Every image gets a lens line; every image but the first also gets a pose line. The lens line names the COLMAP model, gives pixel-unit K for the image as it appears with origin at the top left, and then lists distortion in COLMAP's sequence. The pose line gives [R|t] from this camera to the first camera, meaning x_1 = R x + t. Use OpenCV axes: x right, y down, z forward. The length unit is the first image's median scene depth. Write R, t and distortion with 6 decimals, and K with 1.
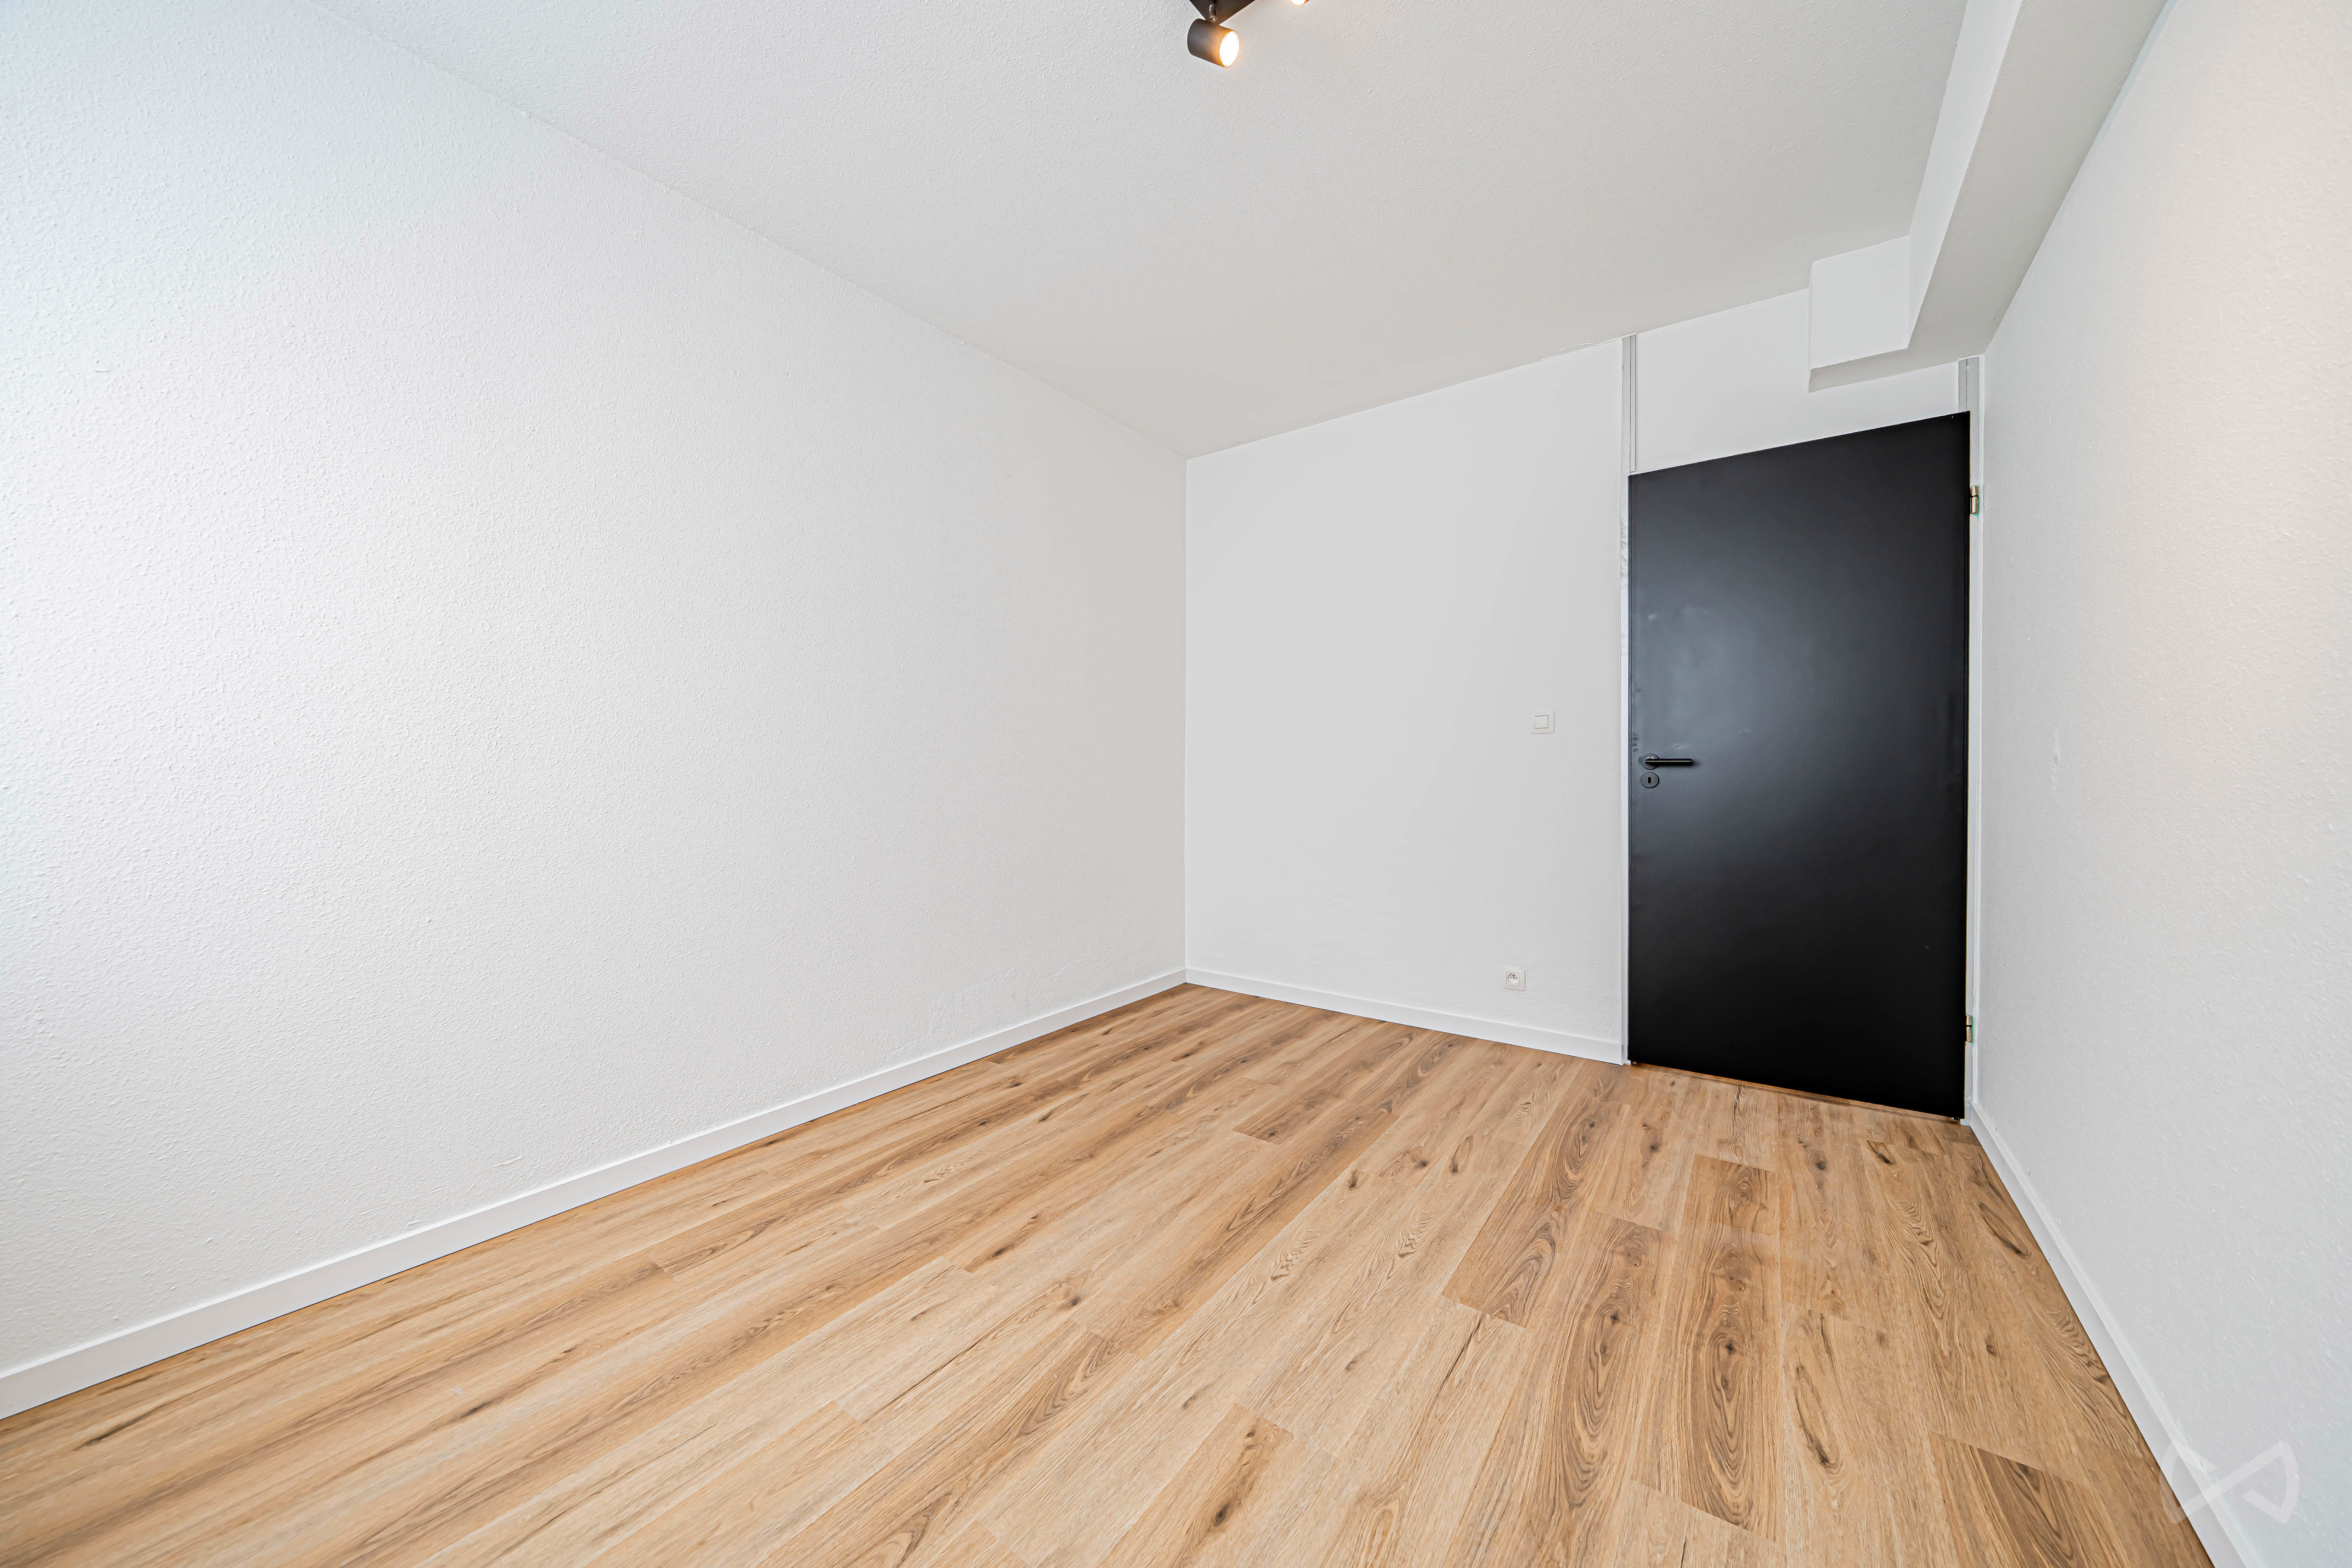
lens RADIAL K [[786.9, 0, 1180.2], [0, 786.9, 782.2], [0, 0, 1]] dist [-0.002927, 0.000062]
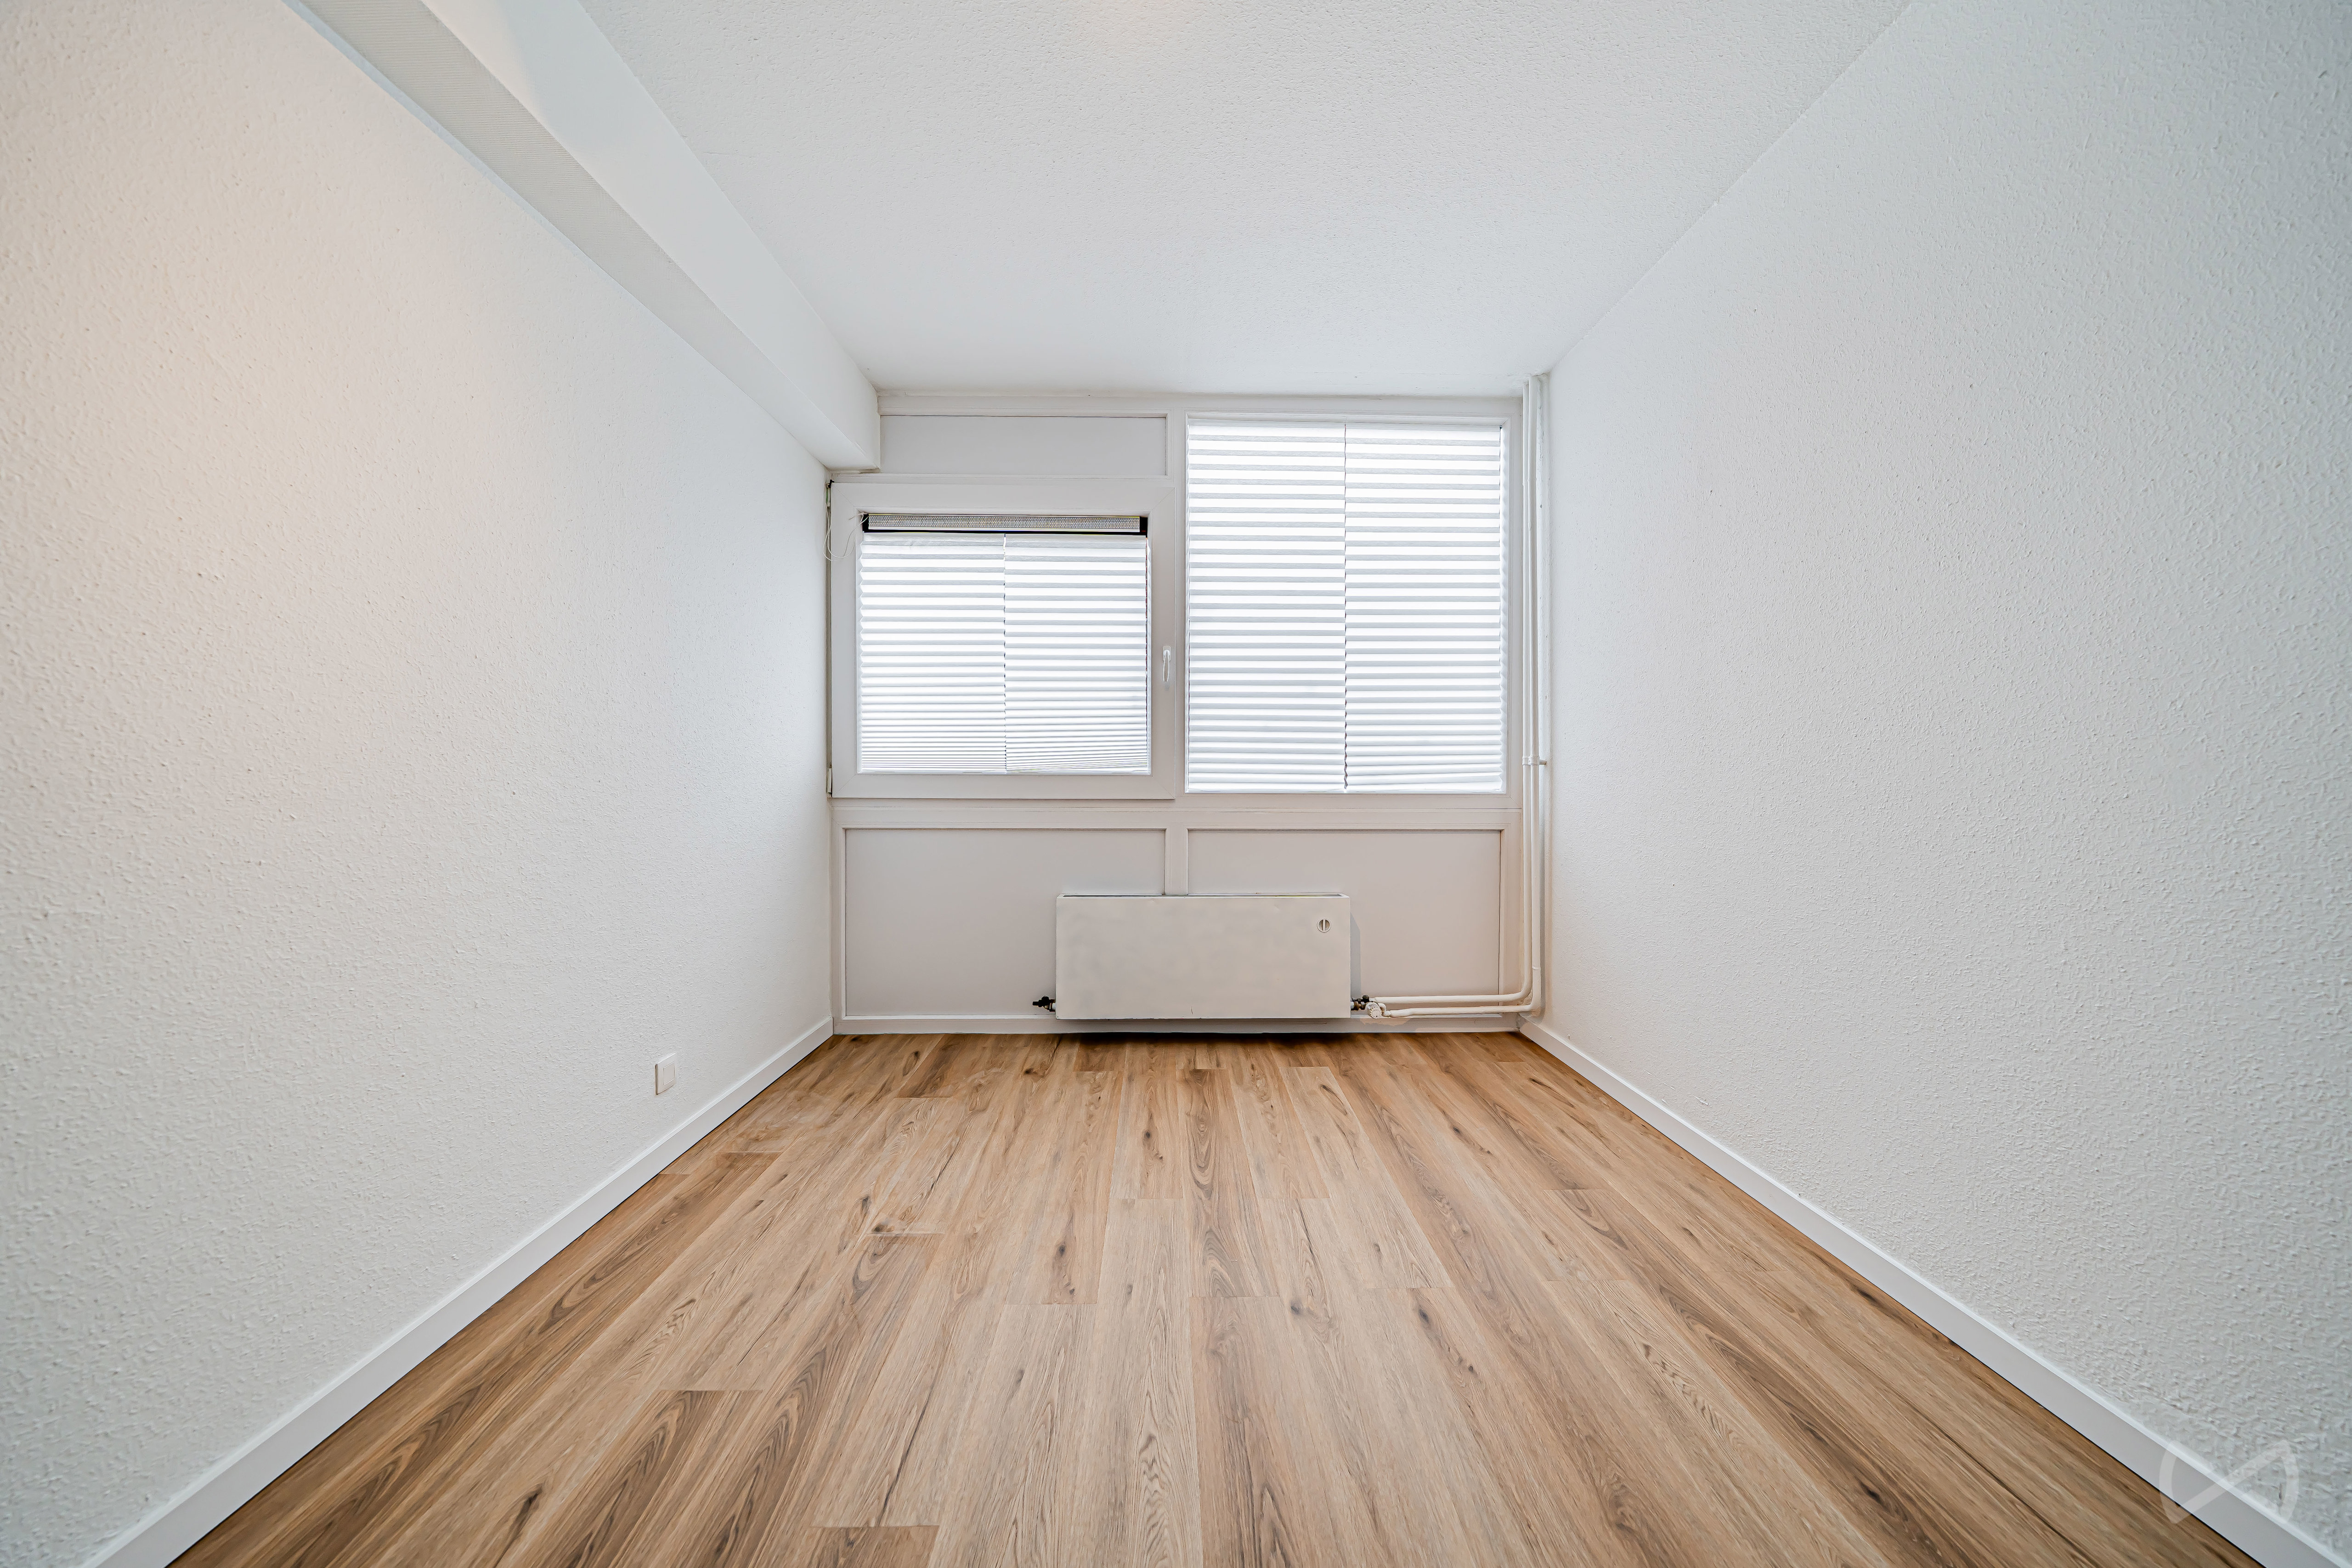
lens RADIAL K [[786.9, 0, 1170.0], [0, 786.9, 769.4], [0, 0, 1]] dist [-0.002927, 0.000062]
pose [[-0.789313, 0.000490, -0.613991, 0.724188], [-0.010319, 0.999848, 0.014063, -0.040835], [0.613905, 0.017435, -0.789188, 2.019596]]
